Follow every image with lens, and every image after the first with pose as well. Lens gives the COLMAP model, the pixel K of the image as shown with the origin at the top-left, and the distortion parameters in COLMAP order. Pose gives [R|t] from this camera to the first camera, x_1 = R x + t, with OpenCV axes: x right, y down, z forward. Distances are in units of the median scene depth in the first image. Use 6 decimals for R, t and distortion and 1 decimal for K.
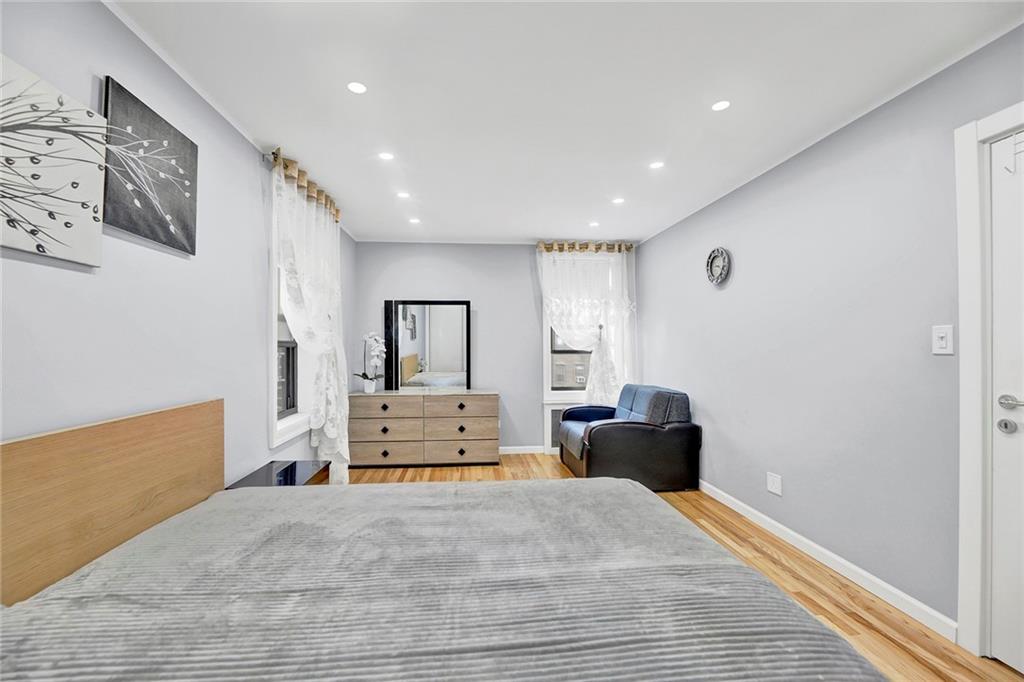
lens RADIAL K [[427.8, 0, 507.3], [0, 427.8, 341.7], [0, 0, 1]] dist [-0.003083, -0.000732]
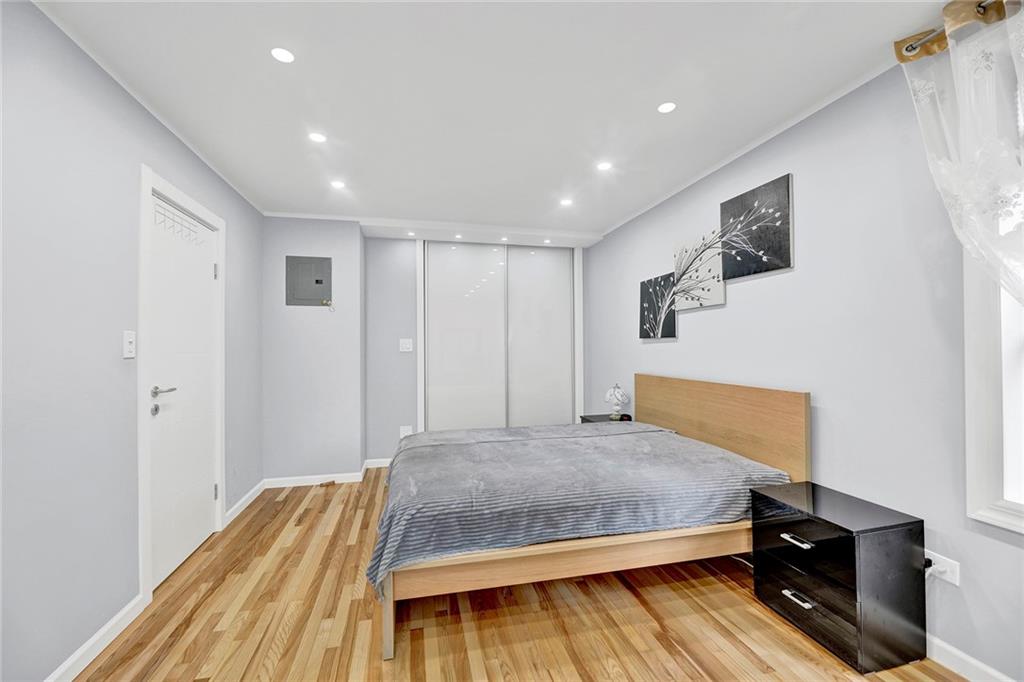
lens RADIAL K [[425.7, 0, 512.0], [0, 425.7, 341.0], [0, 0, 1]] dist [-0.002491, -0.000508]
pose [[-0.990511, 0.008678, -0.137163, 0.121405], [0.012458, 0.999565, -0.026721, 0.015730], [0.136871, -0.028176, -0.990188, 1.260088]]
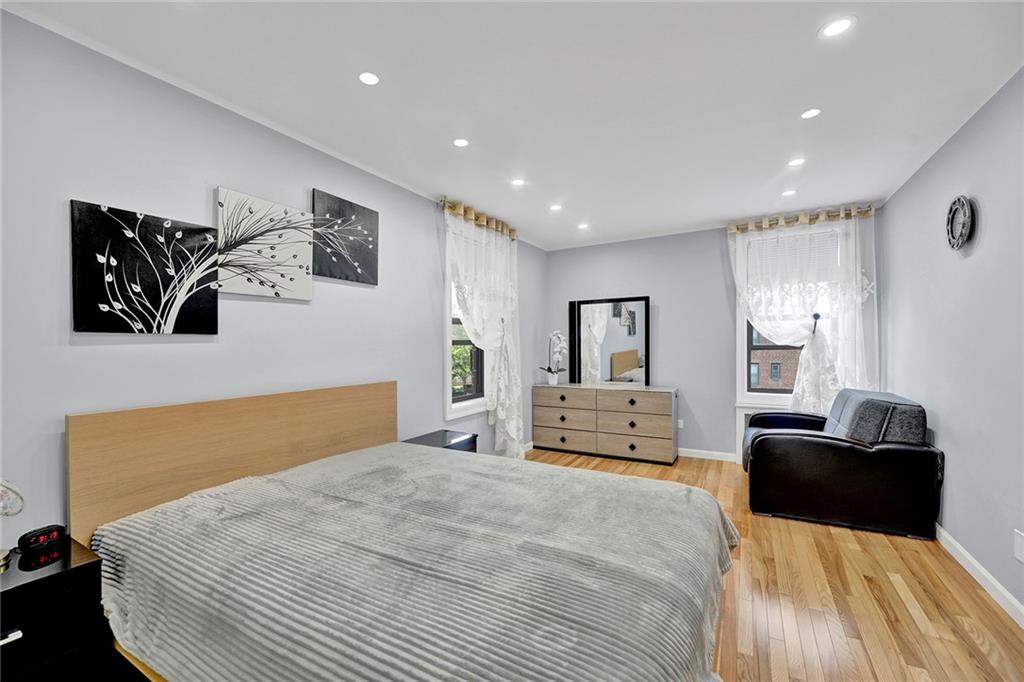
lens RADIAL K [[425.7, 0, 512.0], [0, 425.7, 341.0], [0, 0, 1]] dist [-0.002491, -0.000508]
pose [[0.818226, -0.012263, -0.574766, 0.318313], [0.016853, 0.999854, 0.002659, -0.000417], [0.574650, -0.011863, 0.818313, 0.022552]]
